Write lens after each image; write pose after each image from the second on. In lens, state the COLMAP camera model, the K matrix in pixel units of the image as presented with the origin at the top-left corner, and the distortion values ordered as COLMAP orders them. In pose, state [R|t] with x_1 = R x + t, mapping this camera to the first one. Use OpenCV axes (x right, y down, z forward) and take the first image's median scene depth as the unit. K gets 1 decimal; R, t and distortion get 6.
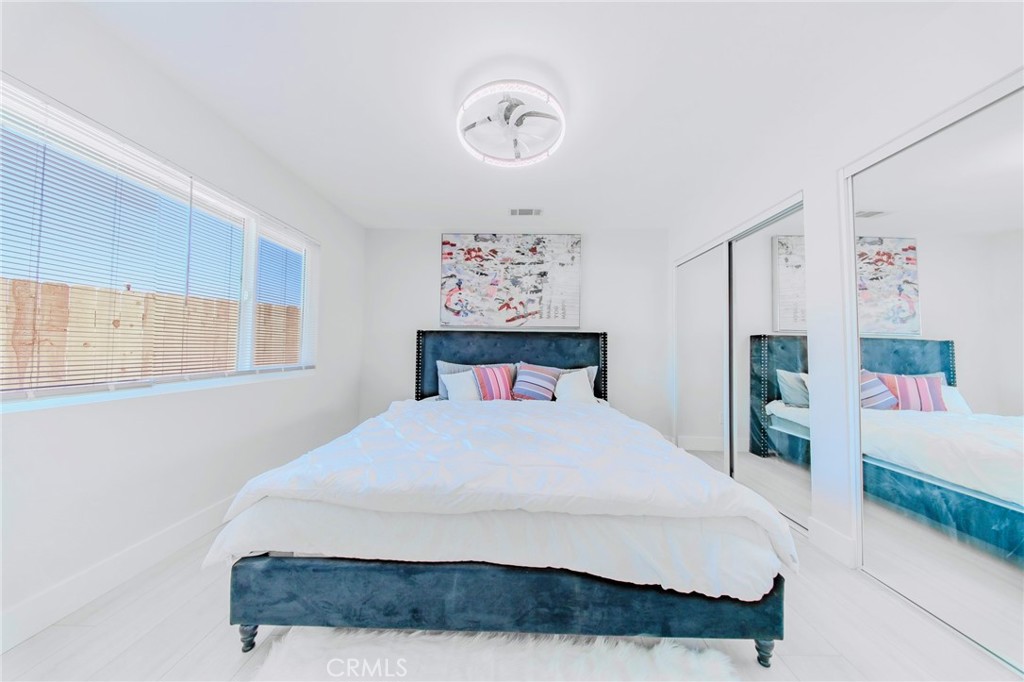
lens RADIAL K [[301.0, 0, 516.0], [0, 301.0, 342.0], [0, 0, 1]] dist [0.000704, -0.000021]
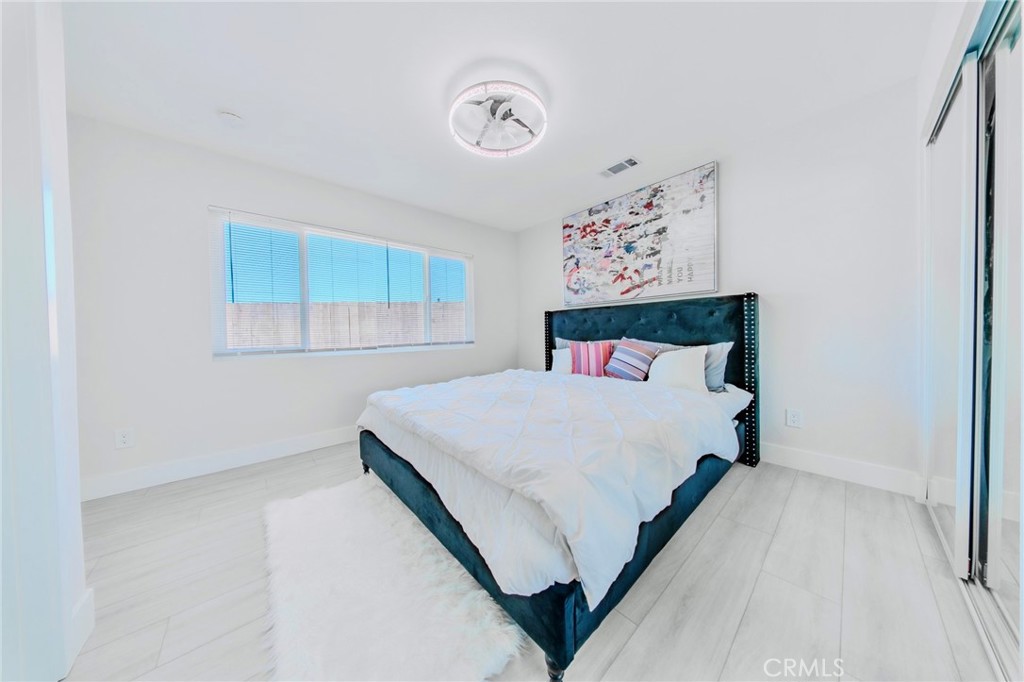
lens RADIAL K [[301.0, 0, 515.4], [0, 301.0, 338.5], [0, 0, 1]] dist [0.000704, -0.000021]
pose [[0.669338, -0.010125, -0.742889, 0.431268], [0.047662, 0.998433, 0.029335, 0.024762], [0.741427, -0.055042, 0.668772, 0.139515]]
